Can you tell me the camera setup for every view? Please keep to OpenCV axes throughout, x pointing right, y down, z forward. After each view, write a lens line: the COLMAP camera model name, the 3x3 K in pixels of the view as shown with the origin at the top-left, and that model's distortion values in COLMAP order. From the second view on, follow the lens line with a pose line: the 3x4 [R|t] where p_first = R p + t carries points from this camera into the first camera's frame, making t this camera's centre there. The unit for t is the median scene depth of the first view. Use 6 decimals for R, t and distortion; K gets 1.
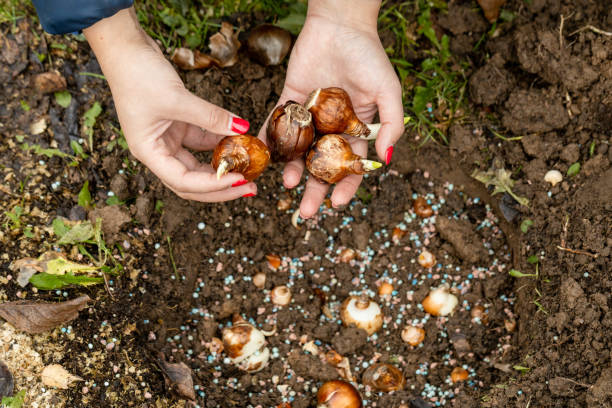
lens RADIAL K [[1831.5, 0, 306.0], [0, 1831.5, 204.0], [0, 0, 1]] dist [0.043348, -0.329488]
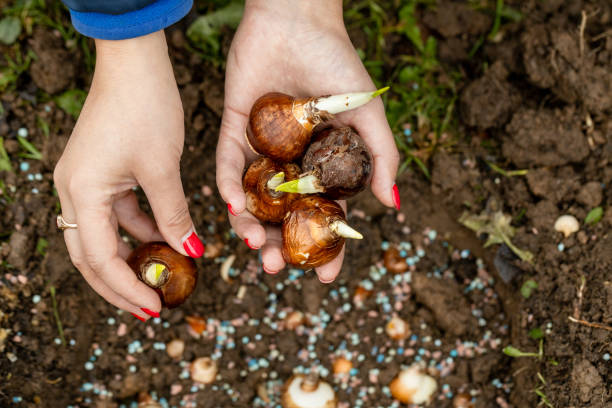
lens RADIAL K [[1831.5, 0, 306.0], [0, 1831.5, 204.0], [0, 0, 1]] dist [0.043348, -0.329488]
pose [[0.999342, 0.032766, -0.015537, 0.038485], [-0.033310, 0.998792, -0.036111, 0.007258], [0.014335, 0.036605, 0.999227, 0.240389]]
